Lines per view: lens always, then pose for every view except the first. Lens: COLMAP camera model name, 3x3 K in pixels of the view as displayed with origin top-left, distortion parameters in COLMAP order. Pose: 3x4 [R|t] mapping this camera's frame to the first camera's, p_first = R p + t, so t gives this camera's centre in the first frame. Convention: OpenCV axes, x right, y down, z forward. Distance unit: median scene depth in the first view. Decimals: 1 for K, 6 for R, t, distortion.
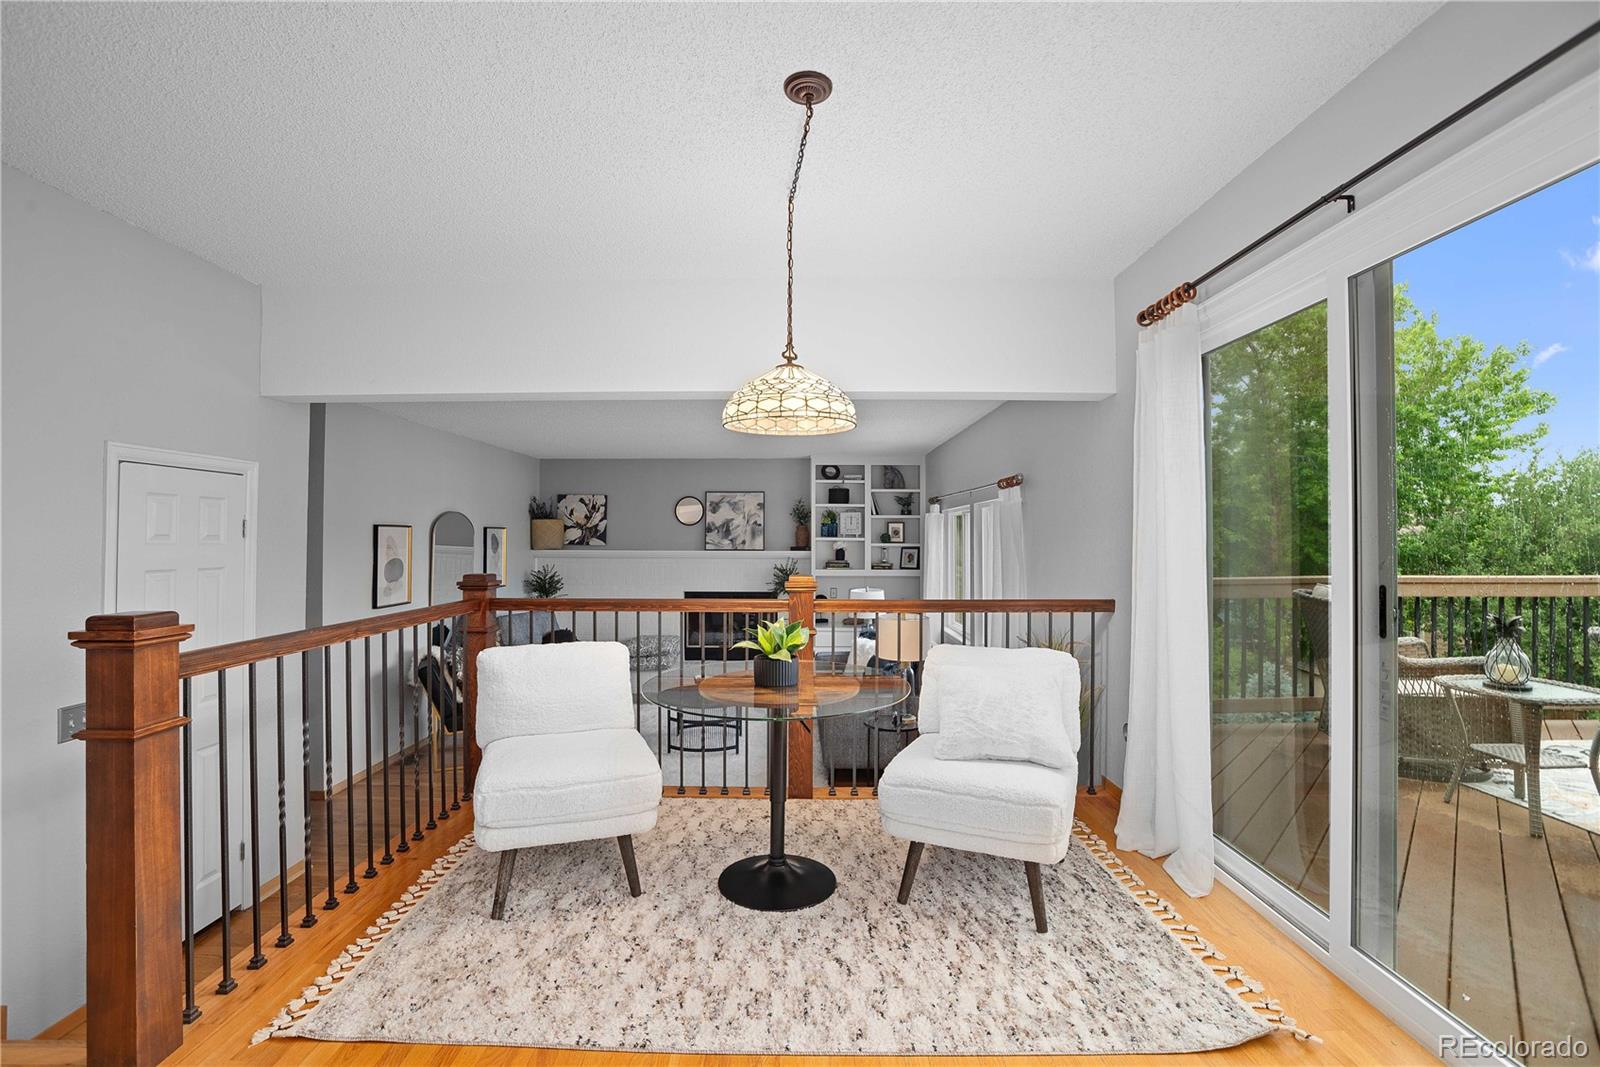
lens RADIAL K [[702.7, 0, 790.8], [0, 702.7, 534.3], [0, 0, 1]] dist [-0.050382, 0.013385]
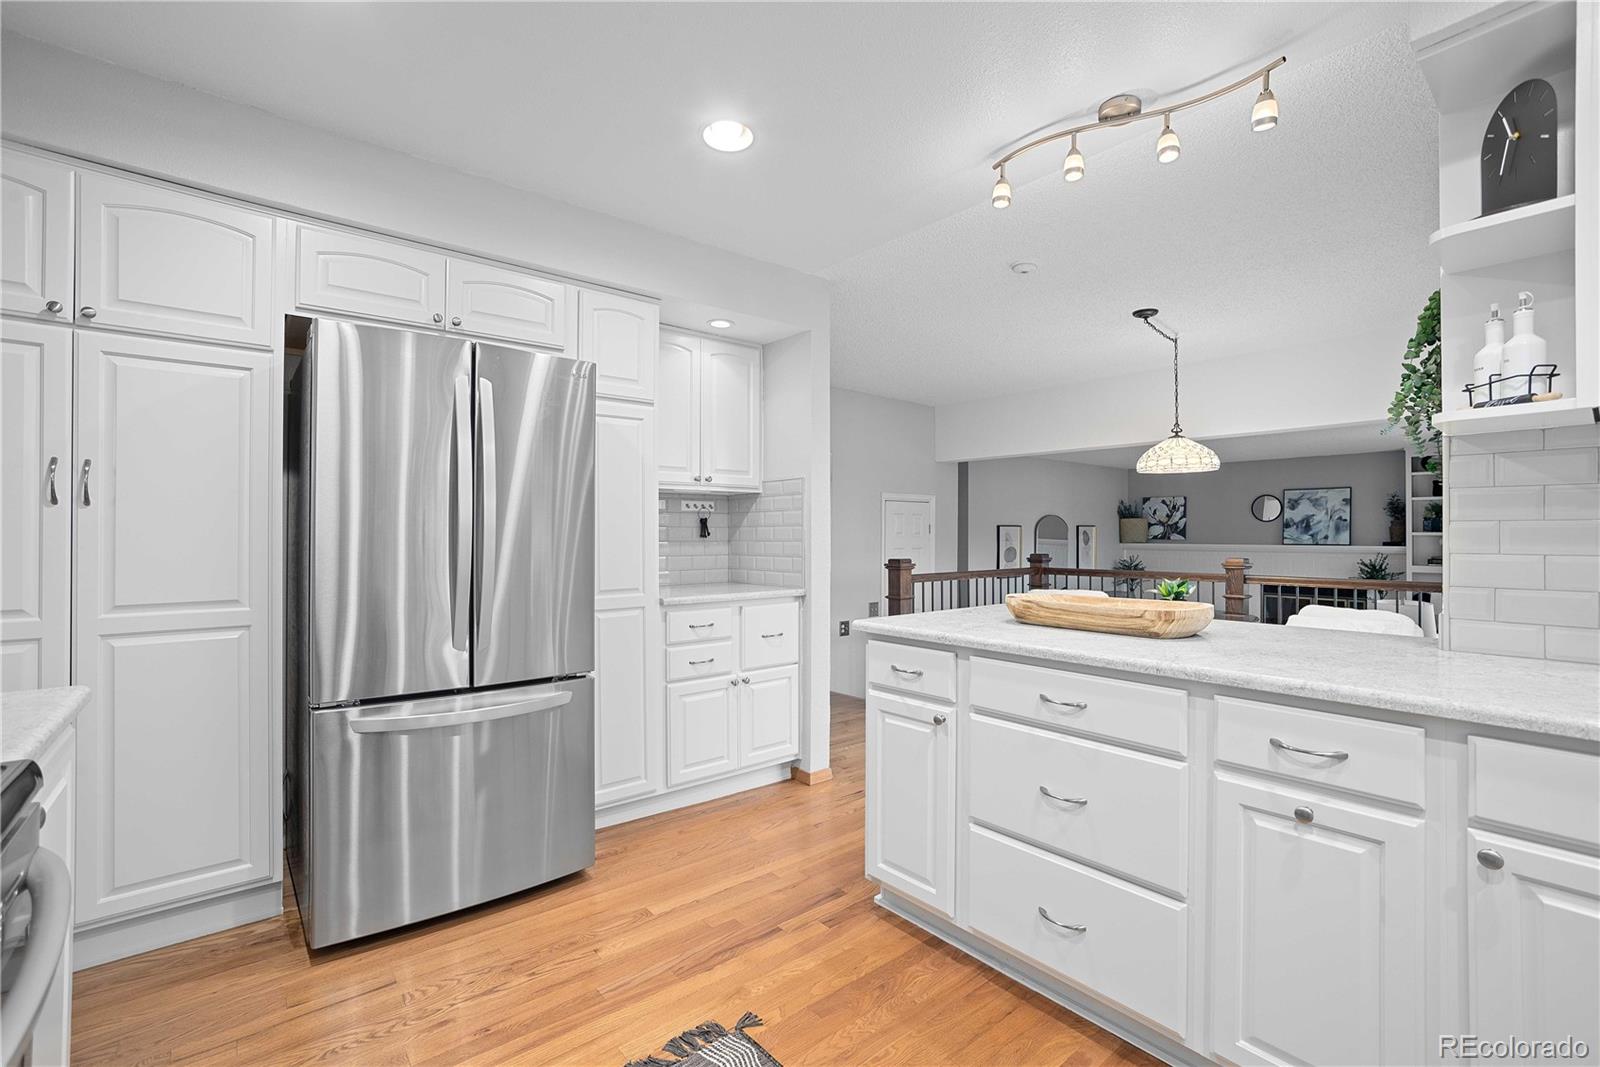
lens RADIAL K [[702.7, 0, 771.1], [0, 702.7, 530.3], [0, 0, 1]] dist [-0.050382, 0.013385]
pose [[0.619560, -0.006496, -0.784922, 0.222246], [0.006063, 0.999976, -0.003490, -0.000288], [0.784926, -0.002597, 0.619584, -0.273032]]
